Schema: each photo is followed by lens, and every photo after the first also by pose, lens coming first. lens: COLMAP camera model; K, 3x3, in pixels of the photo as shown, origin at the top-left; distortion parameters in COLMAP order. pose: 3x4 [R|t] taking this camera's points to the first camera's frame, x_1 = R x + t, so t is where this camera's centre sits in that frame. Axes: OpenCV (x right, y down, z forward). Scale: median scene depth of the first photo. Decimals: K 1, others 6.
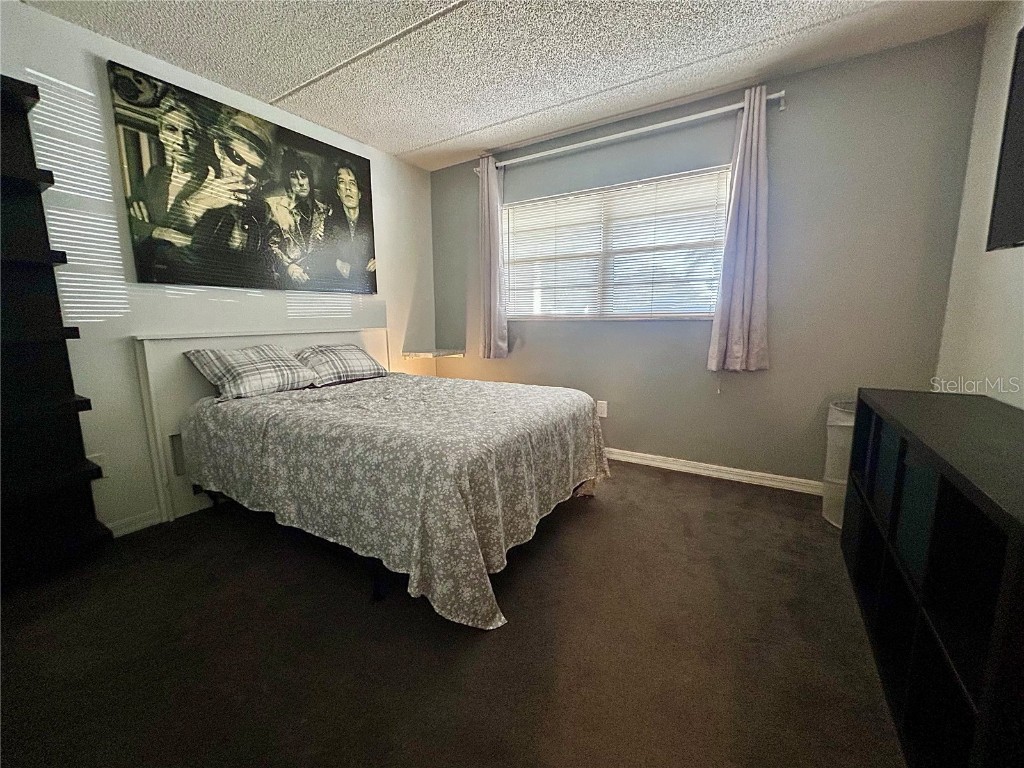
lens RADIAL K [[415.8, 0, 510.9], [0, 415.8, 381.5], [0, 0, 1]] dist [-0.000001, 0.000493]
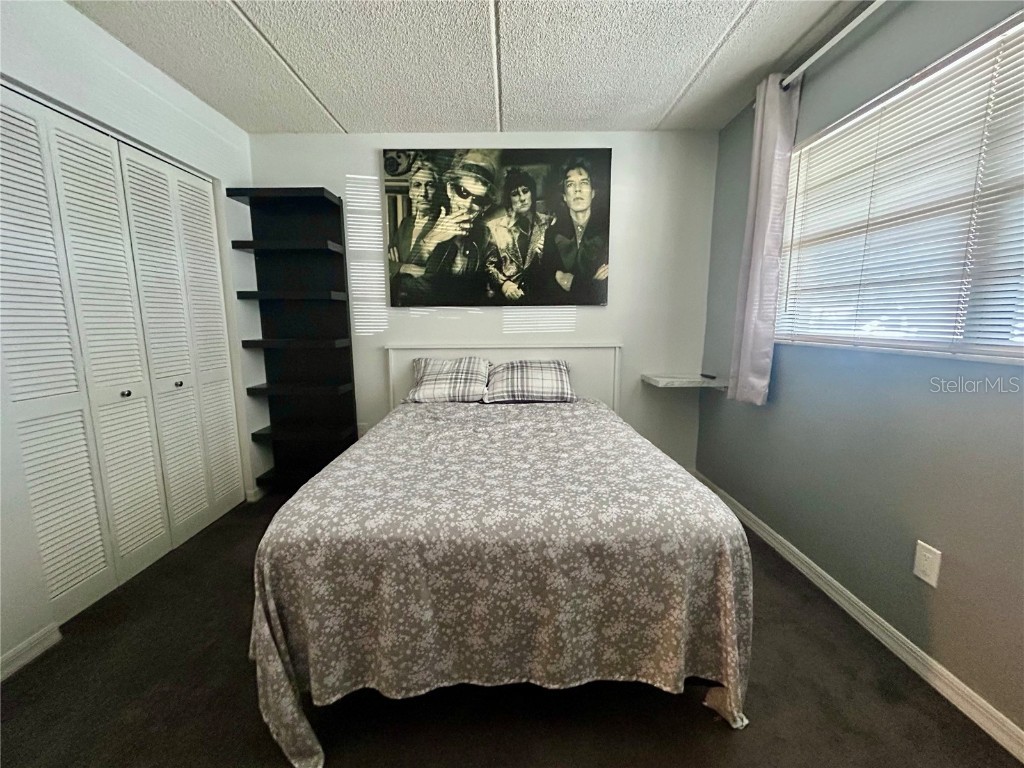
lens RADIAL K [[415.8, 0, 510.9], [0, 415.8, 381.5], [0, 0, 1]] dist [-0.000001, 0.000493]
pose [[0.535759, 0.131600, -0.834053, 0.415533], [-0.127491, 0.989063, 0.074163, -0.124214], [0.834691, 0.066601, 0.546677, 0.505305]]
